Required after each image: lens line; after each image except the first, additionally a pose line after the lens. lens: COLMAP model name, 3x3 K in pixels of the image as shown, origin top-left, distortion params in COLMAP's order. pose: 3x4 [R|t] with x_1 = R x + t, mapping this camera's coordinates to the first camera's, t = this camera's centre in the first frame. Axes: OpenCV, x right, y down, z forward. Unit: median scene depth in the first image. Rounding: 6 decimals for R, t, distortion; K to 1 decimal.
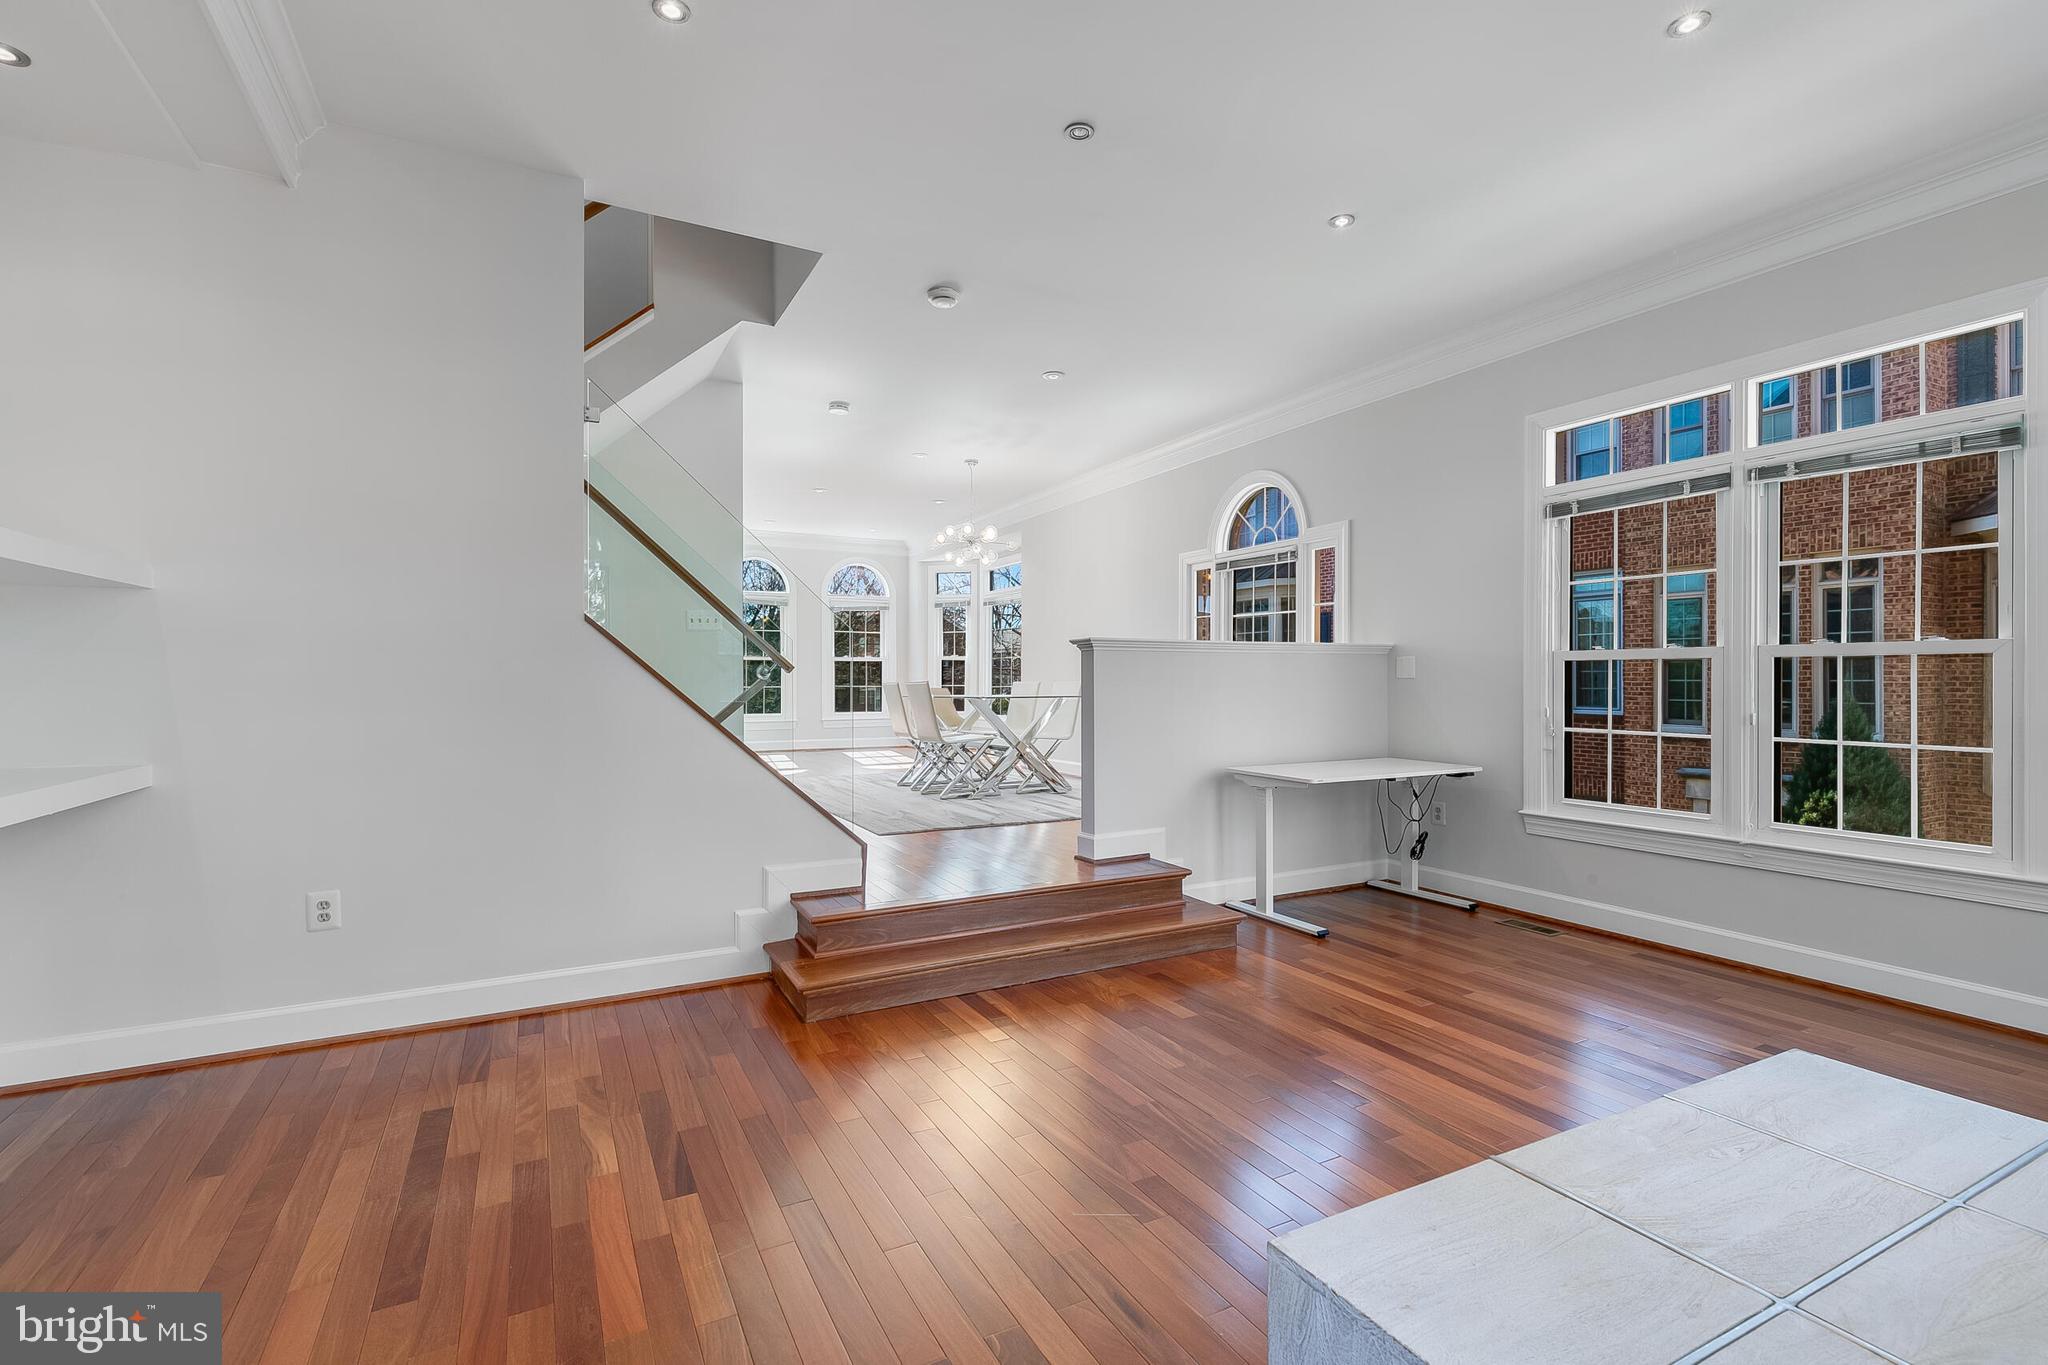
lens RADIAL K [[922.5, 0, 1021.1], [0, 922.5, 671.8], [0, 0, 1]] dist [0.004332, -0.000111]
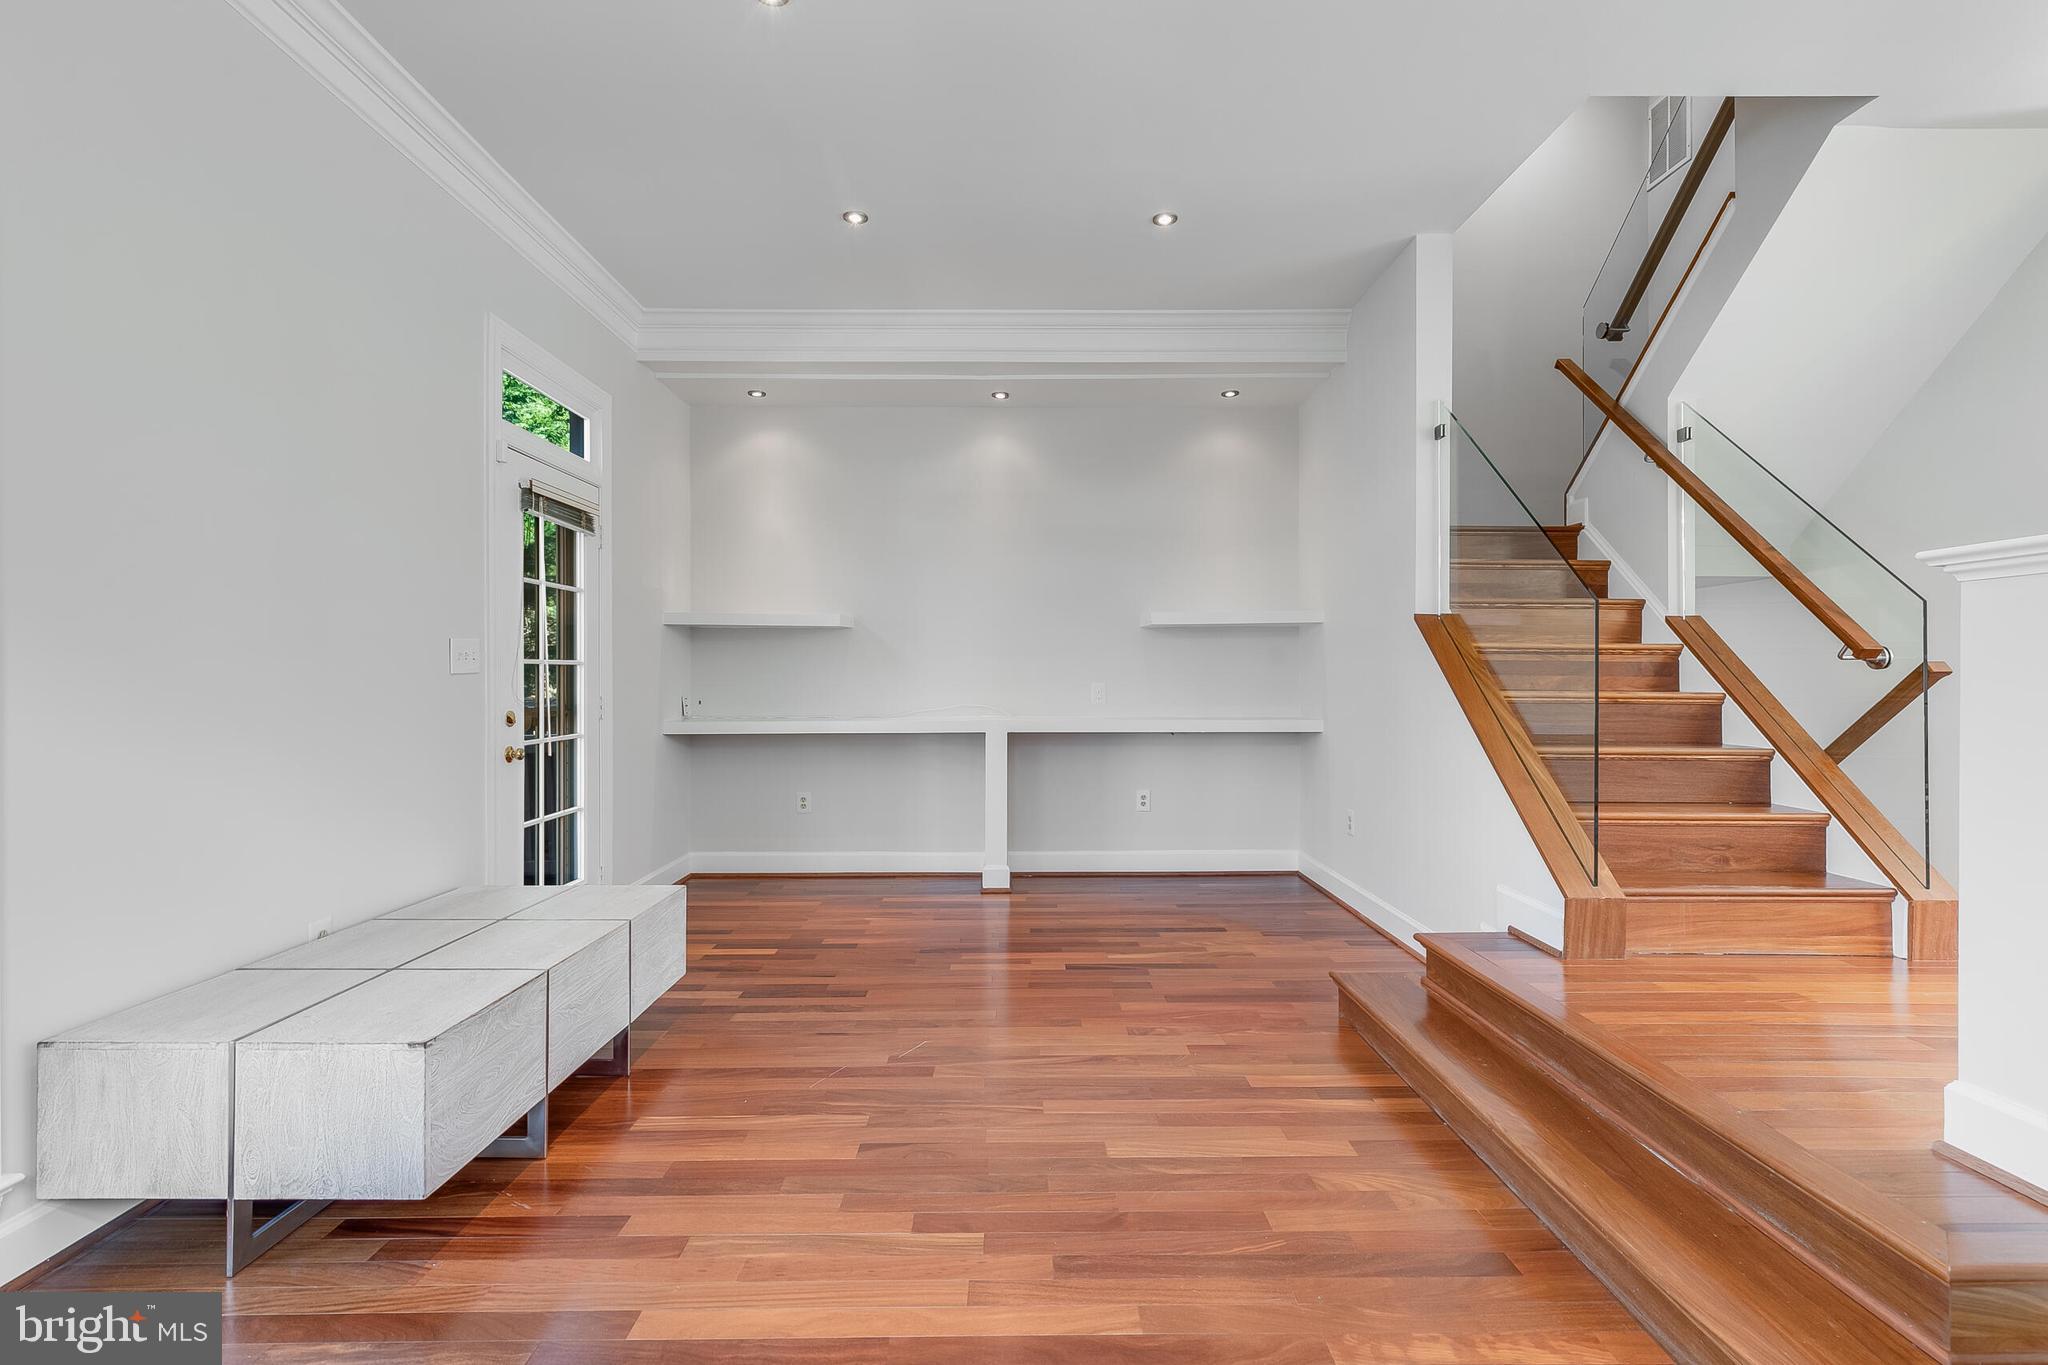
lens RADIAL K [[917.8, 0, 1029.6], [0, 917.8, 679.5], [0, 0, 1]] dist [-0.000841, -0.000127]
pose [[-0.455498, 0.002626, -0.890233, 0.617091], [0.007935, 0.999968, -0.001111, 0.012666], [0.890201, -0.007570, -0.455504, 0.886329]]
